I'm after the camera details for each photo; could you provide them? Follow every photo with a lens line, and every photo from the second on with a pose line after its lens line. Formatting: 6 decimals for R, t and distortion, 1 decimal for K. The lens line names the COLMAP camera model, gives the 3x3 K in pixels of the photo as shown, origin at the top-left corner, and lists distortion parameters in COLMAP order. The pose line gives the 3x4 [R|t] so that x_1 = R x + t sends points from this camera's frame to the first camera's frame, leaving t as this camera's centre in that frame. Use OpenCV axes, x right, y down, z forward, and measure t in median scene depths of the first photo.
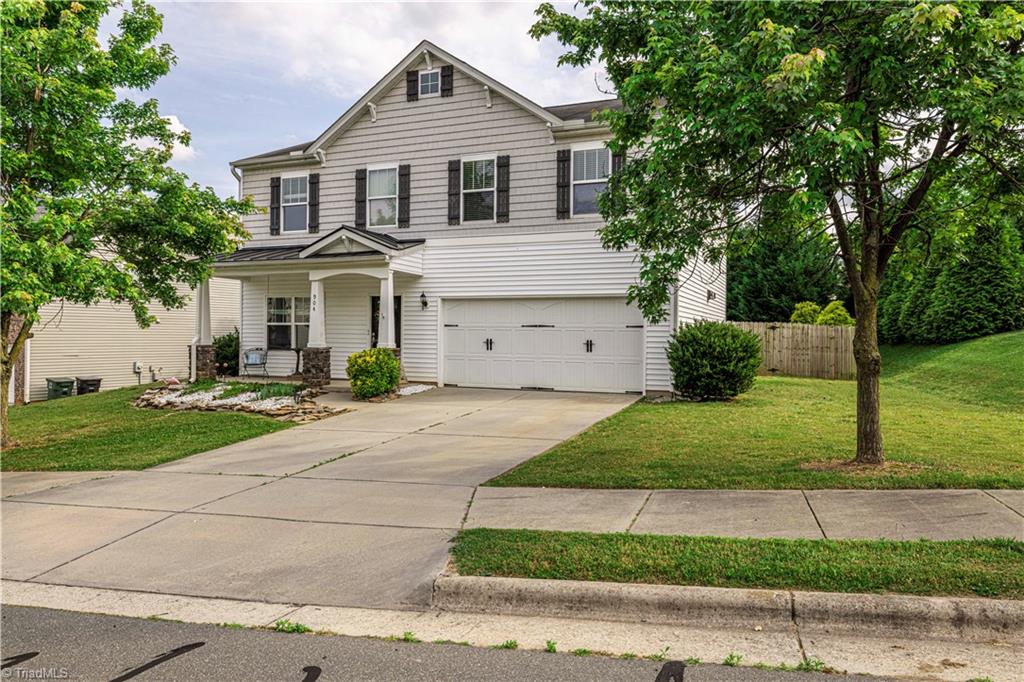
lens RADIAL K [[713.8, 0, 512.7], [0, 713.8, 341.2], [0, 0, 1]] dist [0.008791, 0.001621]
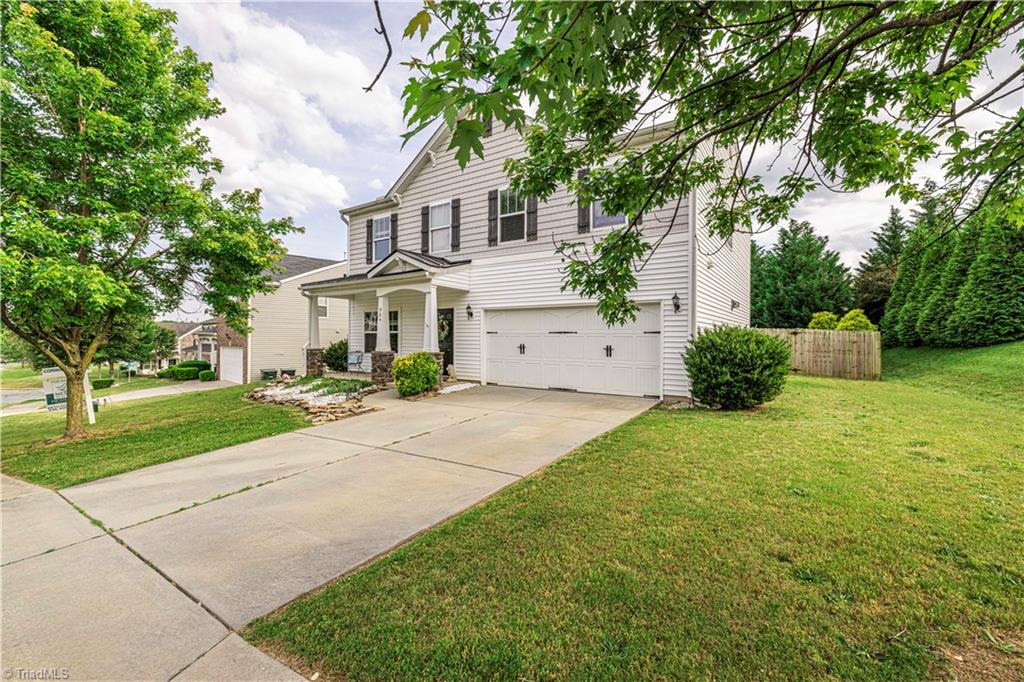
lens RADIAL K [[439.4, 0, 508.8], [0, 439.4, 339.6], [0, 0, 1]] dist [0.002141, -0.000253]
pose [[0.976849, -0.002665, -0.213915, 0.095057], [0.000895, 0.999965, -0.008370, -0.004649], [0.213930, 0.007985, 0.976816, 0.307471]]
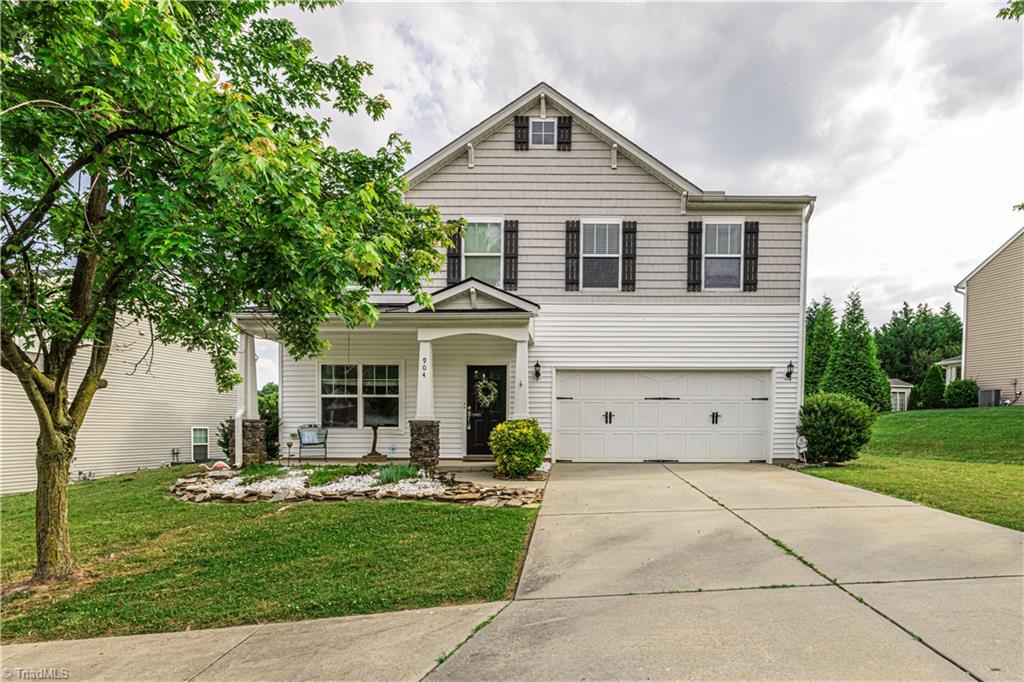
lens RADIAL K [[439.4, 0, 532.6], [0, 439.4, 417.4], [0, 0, 1]] dist [0.002141, -0.000253]
pose [[0.921795, -0.015481, 0.387369, -0.355163], [0.008213, 0.999758, 0.020410, -0.008343], [-0.387591, -0.015632, 0.921699, 0.483857]]
